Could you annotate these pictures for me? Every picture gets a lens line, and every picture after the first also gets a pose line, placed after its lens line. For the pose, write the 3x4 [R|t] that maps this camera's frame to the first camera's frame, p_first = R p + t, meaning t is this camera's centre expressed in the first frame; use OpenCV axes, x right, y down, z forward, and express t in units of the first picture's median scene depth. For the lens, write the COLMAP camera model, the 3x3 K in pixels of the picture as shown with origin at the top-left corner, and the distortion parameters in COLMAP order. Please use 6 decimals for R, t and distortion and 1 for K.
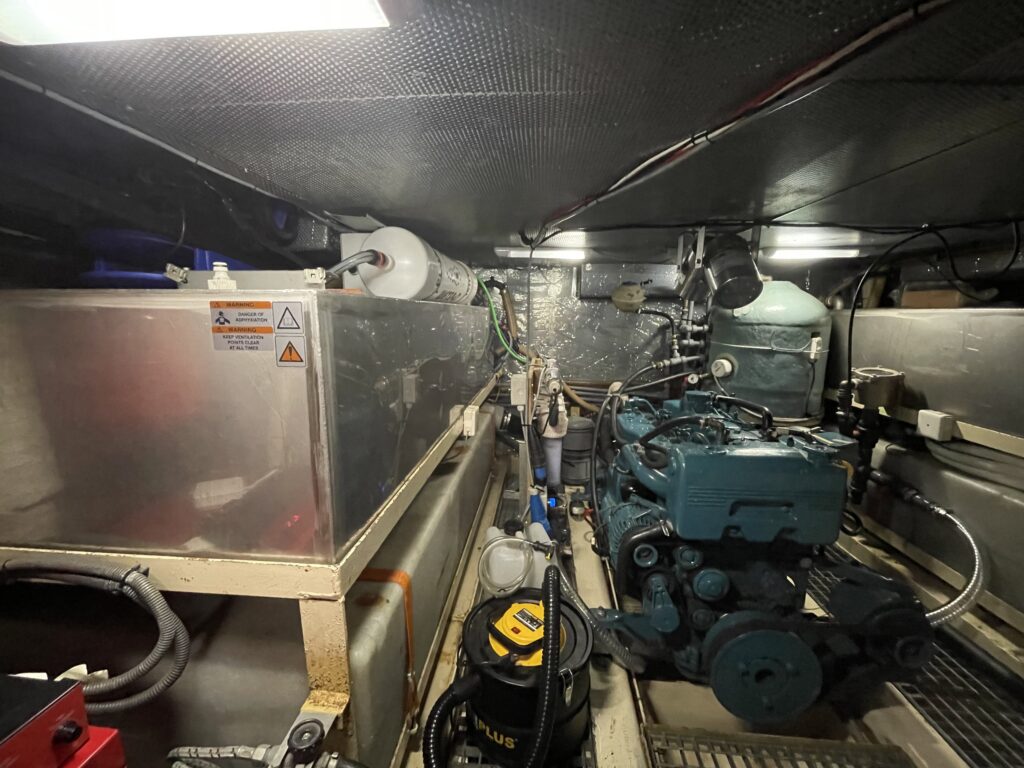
lens RADIAL K [[415.4, 0, 508.6], [0, 415.4, 387.7], [0, 0, 1]] dist [-0.004431, 0.001992]
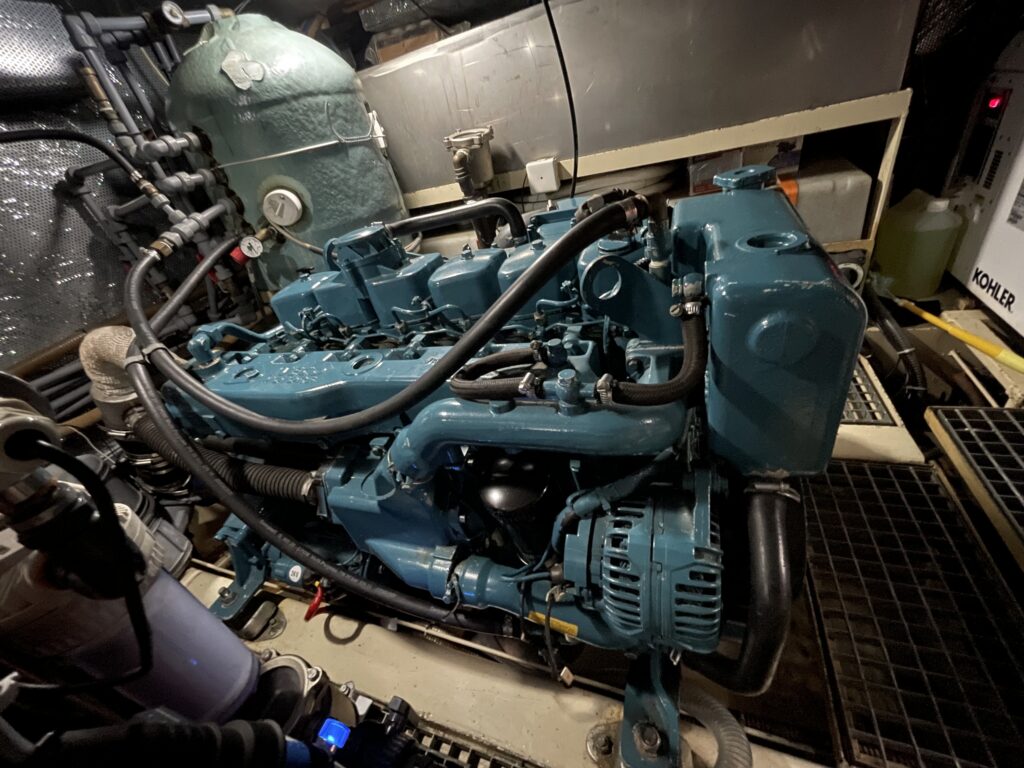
lens RADIAL K [[415.4, 0, 508.9], [0, 415.4, 386.4], [0, 0, 1]] dist [-0.004431, 0.001992]
pose [[0.258705, -0.592887, 0.762598, 0.039424], [0.387189, 0.786926, 0.480450, -0.008309], [-0.884961, 0.170975, 0.433141, 0.485552]]
